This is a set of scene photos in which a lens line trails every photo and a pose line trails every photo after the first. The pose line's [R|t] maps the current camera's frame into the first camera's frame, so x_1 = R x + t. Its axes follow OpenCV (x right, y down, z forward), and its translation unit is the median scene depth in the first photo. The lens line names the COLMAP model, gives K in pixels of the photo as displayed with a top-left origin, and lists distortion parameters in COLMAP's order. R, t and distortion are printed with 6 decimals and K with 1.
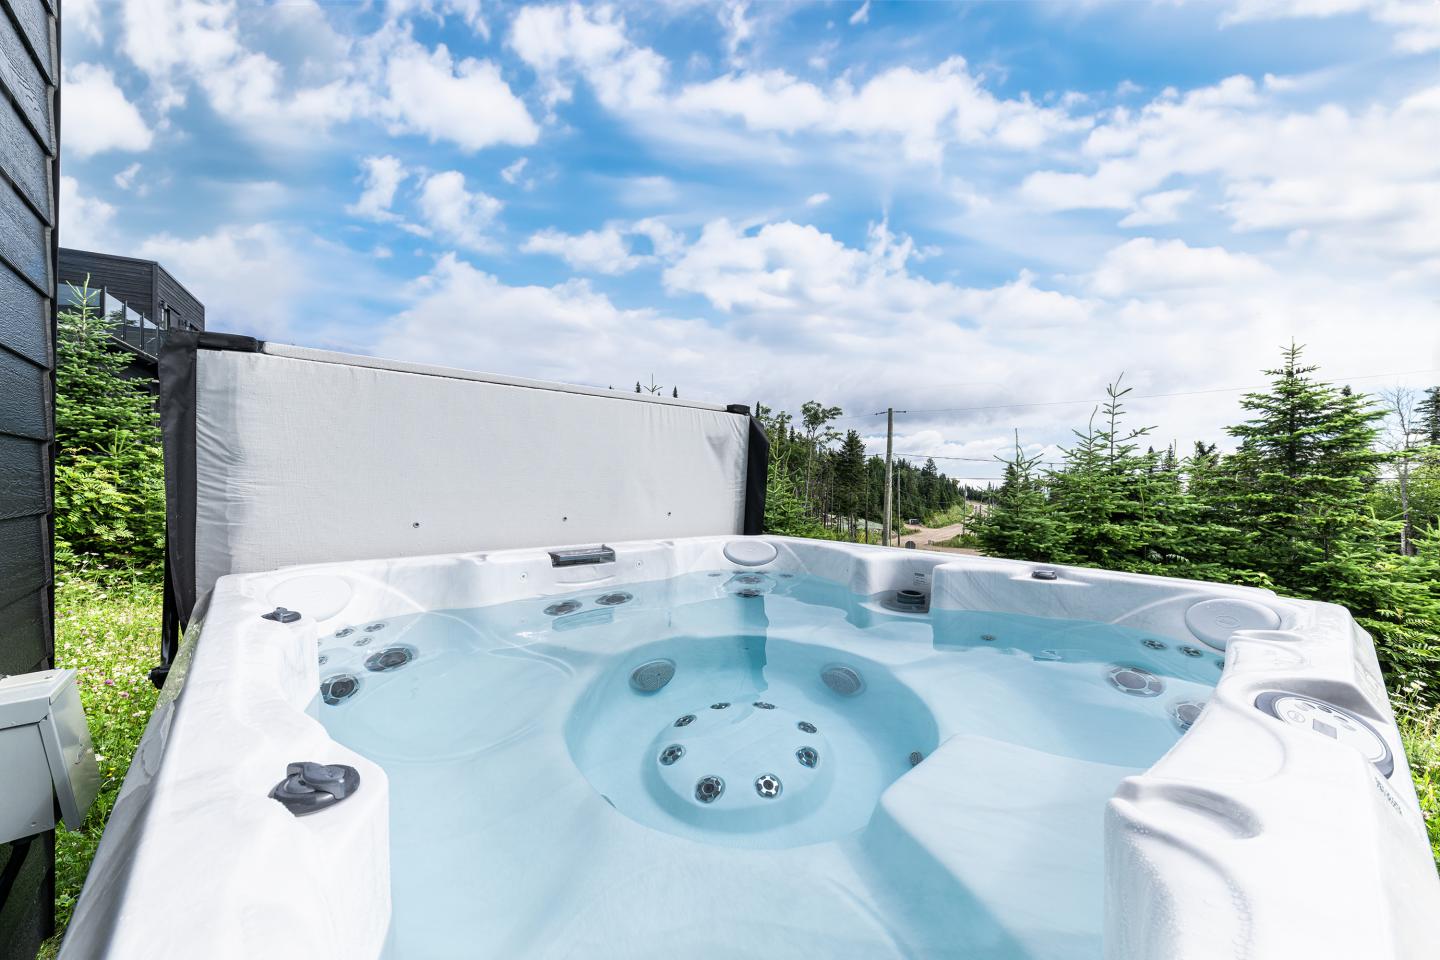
lens RADIAL K [[483.5, 0, 717.9], [0, 483.5, 477.2], [0, 0, 1]] dist [-0.000196, -0.000141]
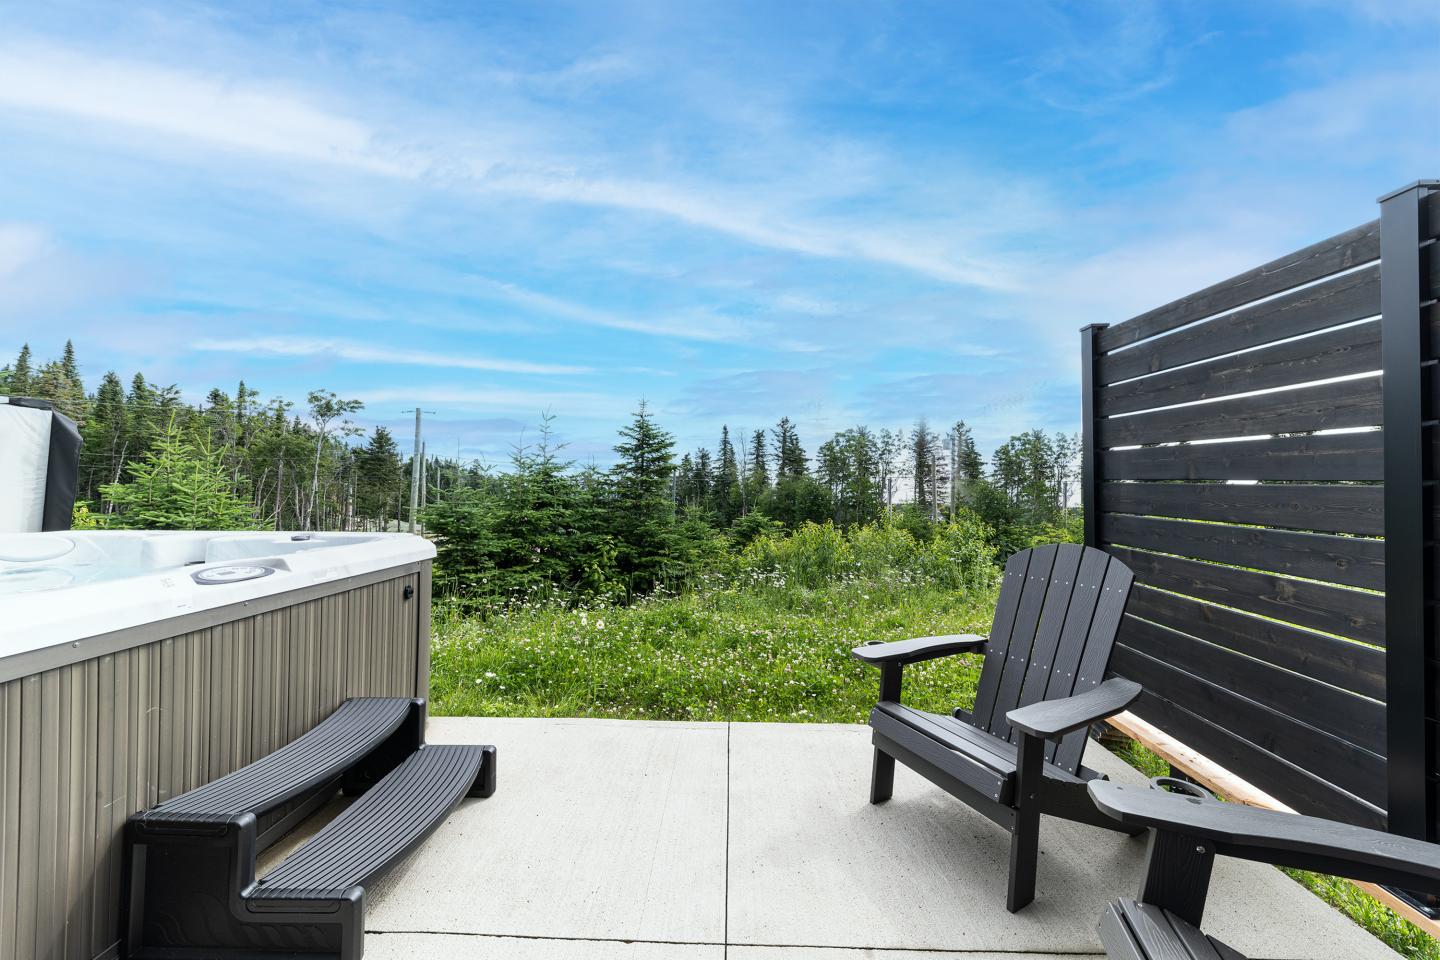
lens RADIAL K [[483.5, 0, 717.9], [0, 483.5, 477.2], [0, 0, 1]] dist [-0.000196, -0.000141]
pose [[0.693384, 0.007803, 0.720526, 0.059926], [-0.007380, 0.999966, -0.003728, 0.000218], [-0.720531, -0.002732, 0.693418, -0.130267]]
